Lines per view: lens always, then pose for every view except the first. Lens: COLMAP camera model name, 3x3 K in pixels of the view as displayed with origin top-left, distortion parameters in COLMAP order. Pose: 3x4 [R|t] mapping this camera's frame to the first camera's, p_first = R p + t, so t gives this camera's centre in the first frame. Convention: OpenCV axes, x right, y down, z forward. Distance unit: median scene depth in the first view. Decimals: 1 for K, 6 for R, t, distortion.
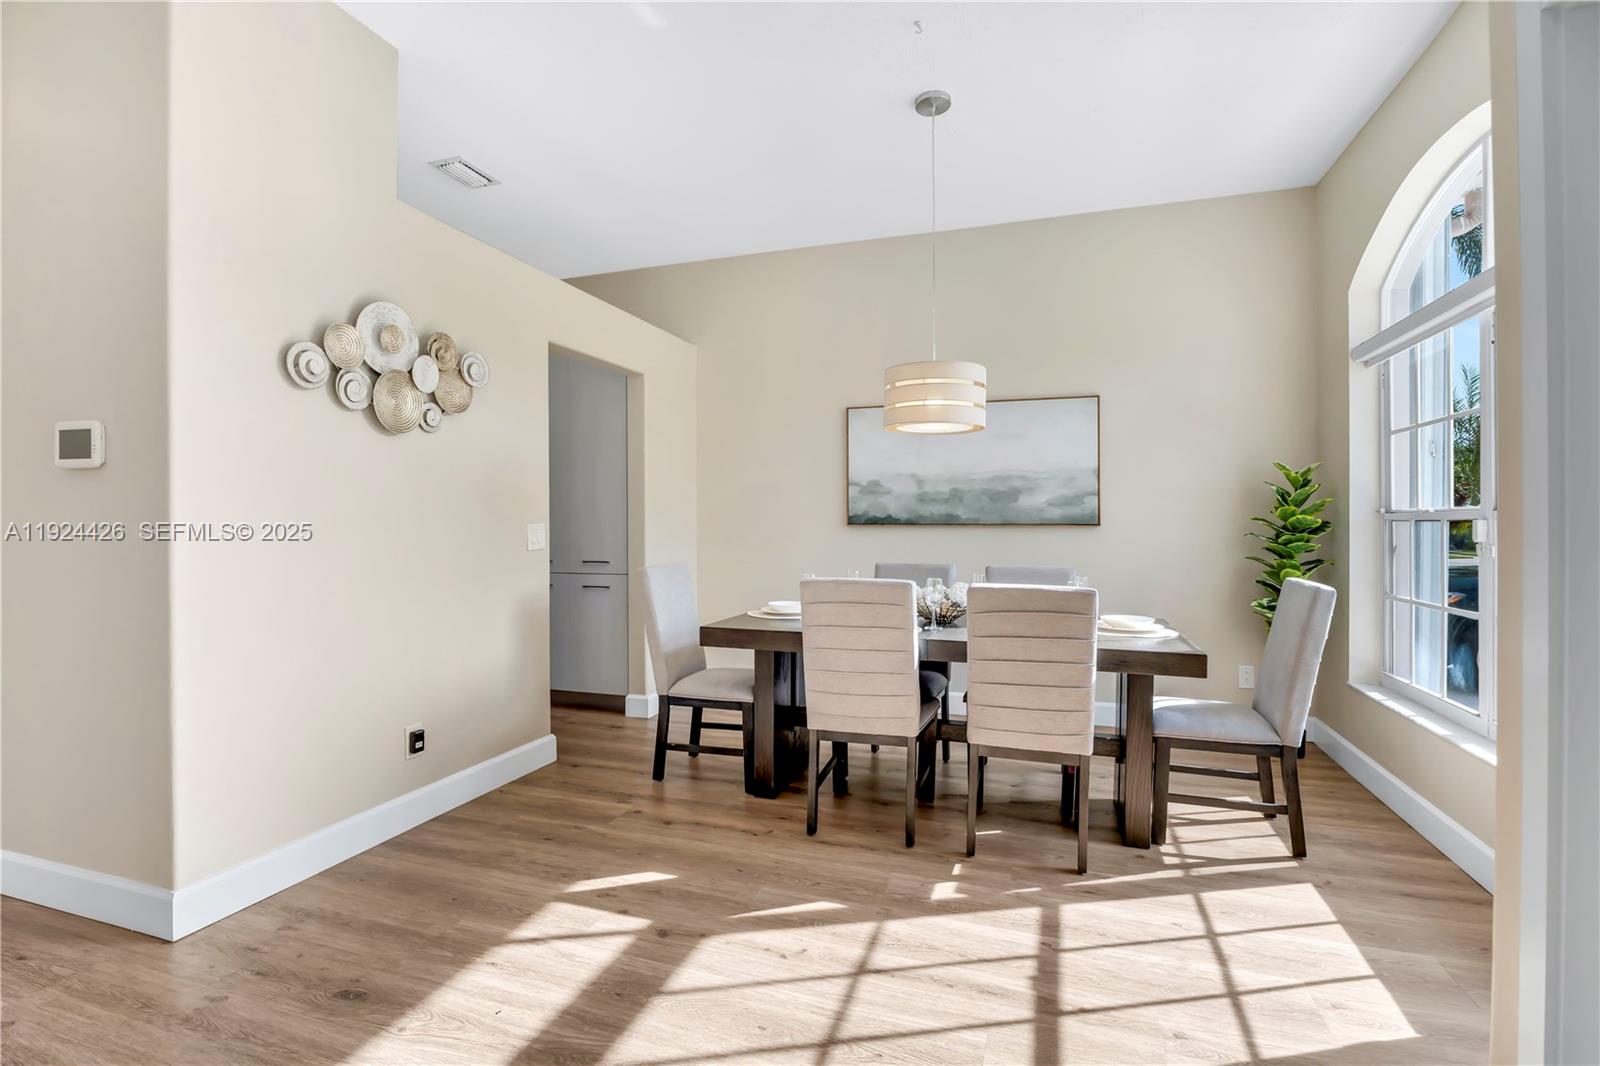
lens RADIAL K [[754.1, 0, 798.6], [0, 754.1, 520.1], [0, 0, 1]] dist [-0.015764, 0.002550]
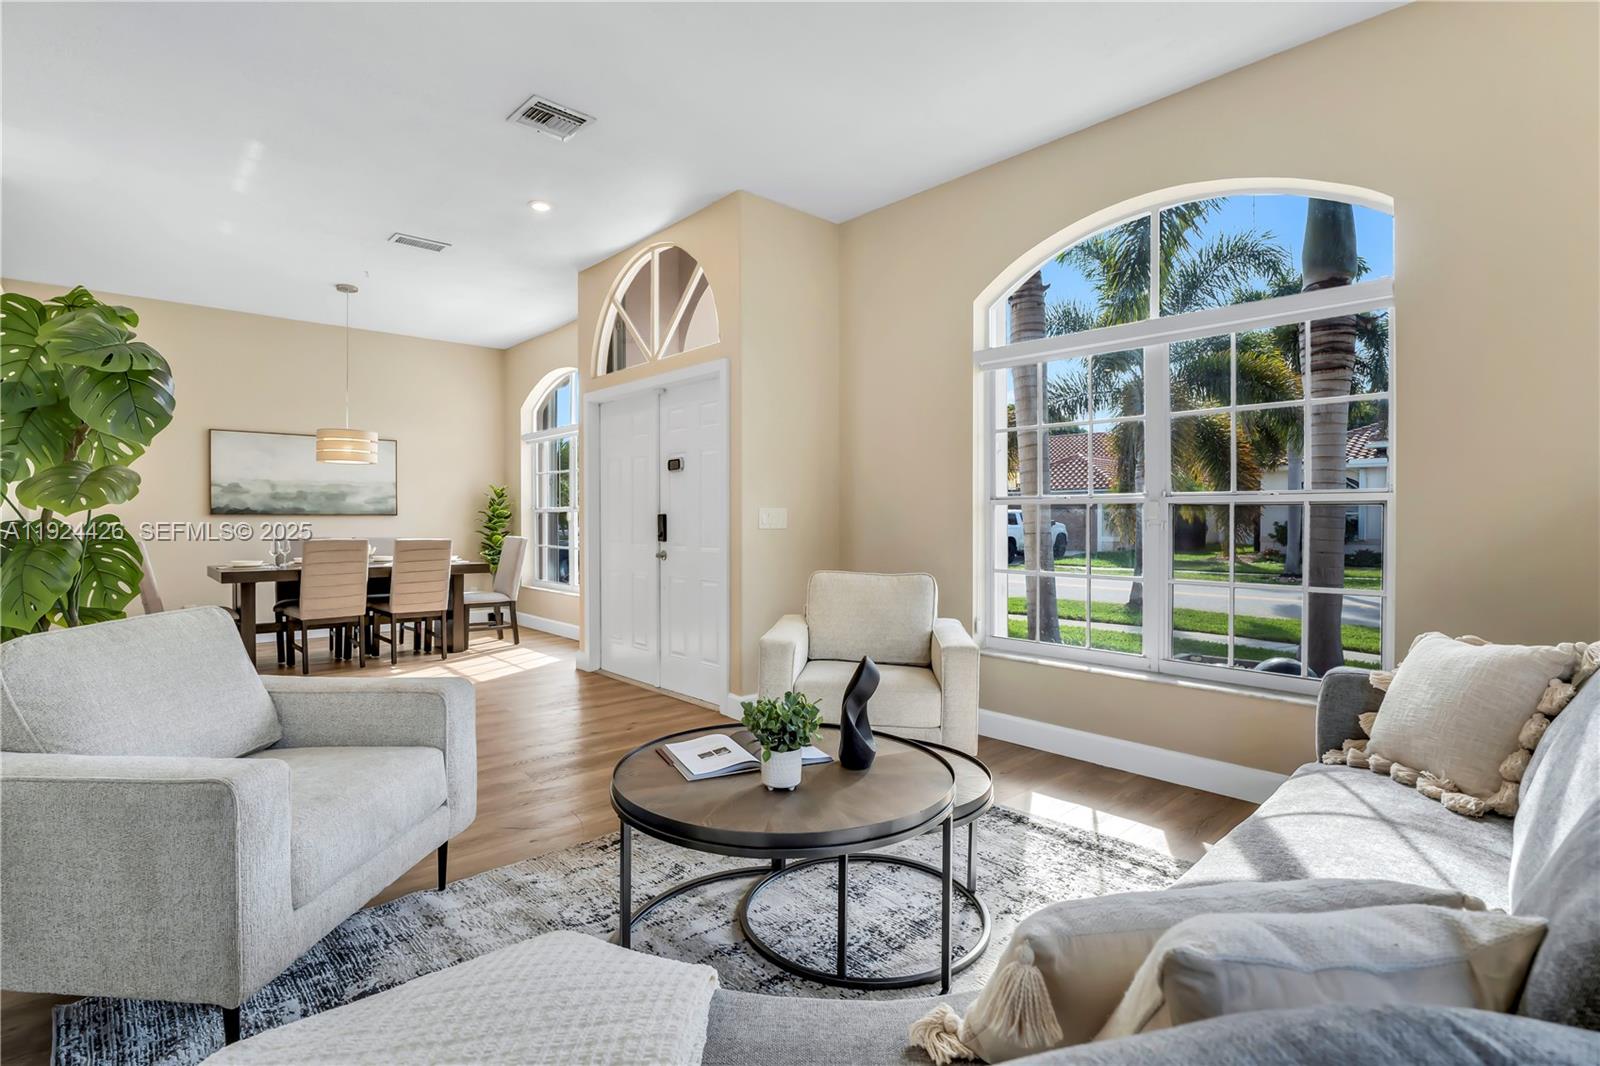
lens RADIAL K [[754.1, 0, 797.4], [0, 754.1, 533.9], [0, 0, 1]] dist [-0.015764, 0.002550]
pose [[0.484961, -0.018813, 0.874333, -0.841125], [-0.003871, 0.999713, 0.023657, 0.007206], [-0.874527, -0.014857, 0.484749, -0.820803]]
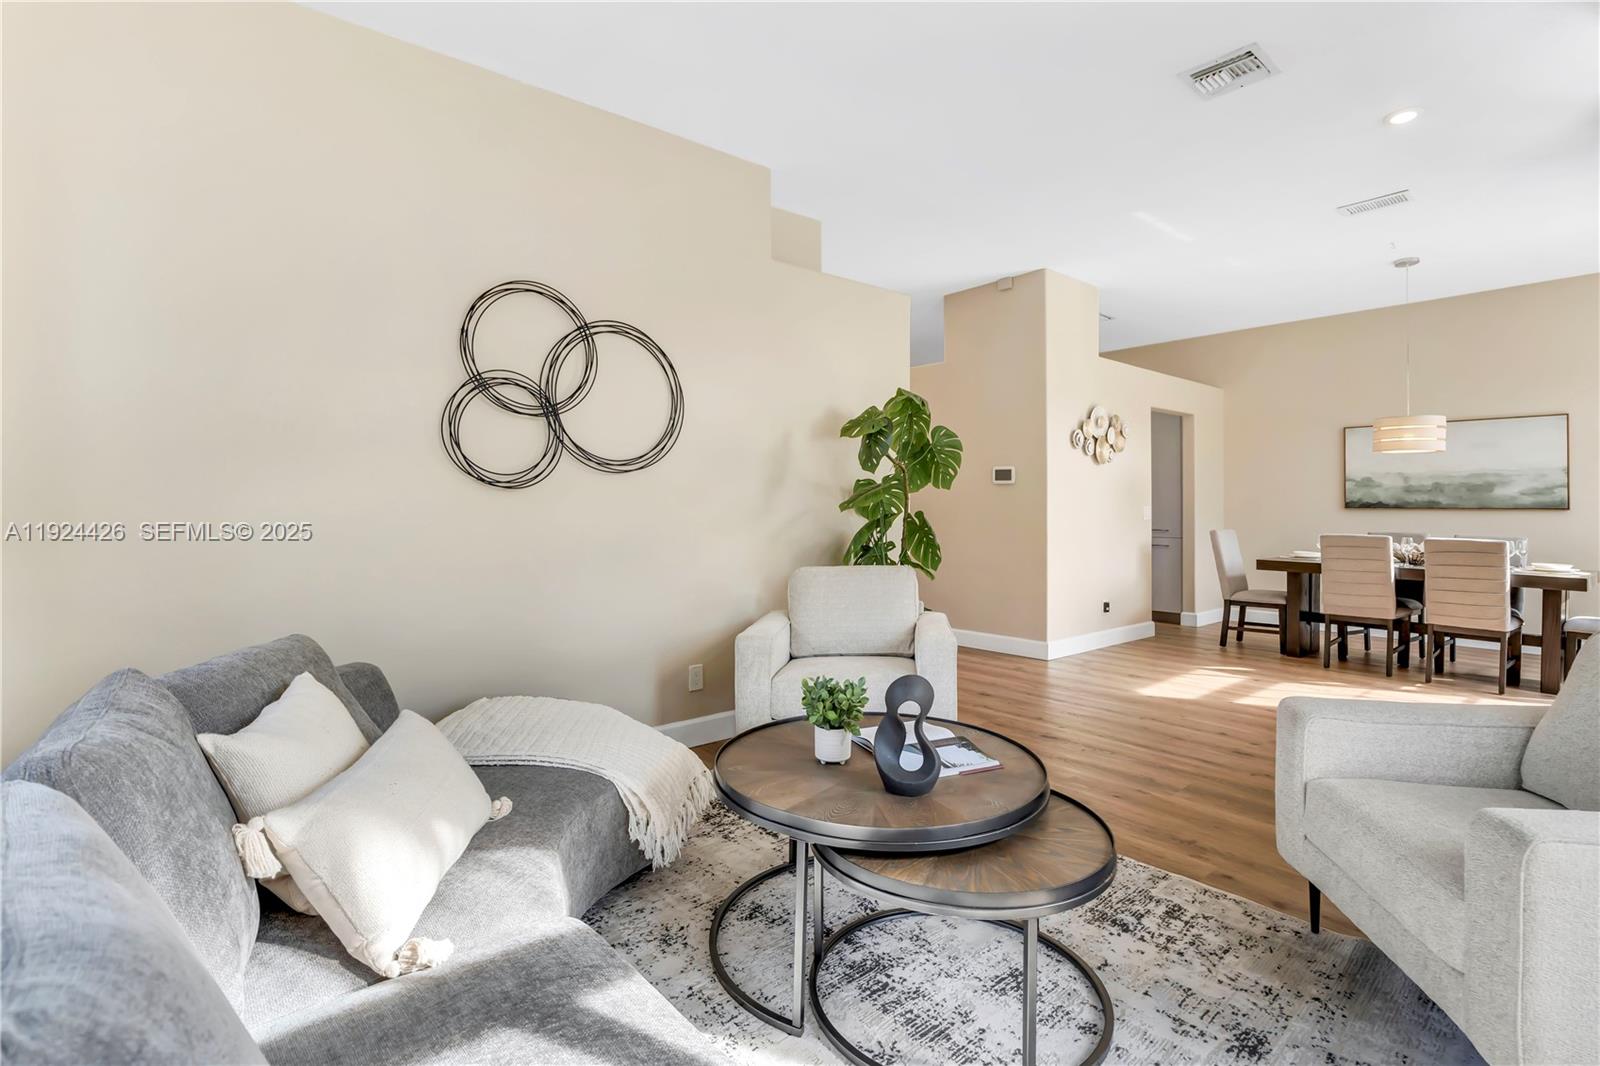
lens RADIAL K [[754.1, 0, 818.1], [0, 754.1, 497.6], [0, 0, 1]] dist [-0.015764, 0.002550]
pose [[0.859715, -0.001513, -0.510772, -0.099545], [-0.003629, 0.999952, -0.009072, 0.003882], [0.510762, 0.009653, 0.859668, -1.062893]]
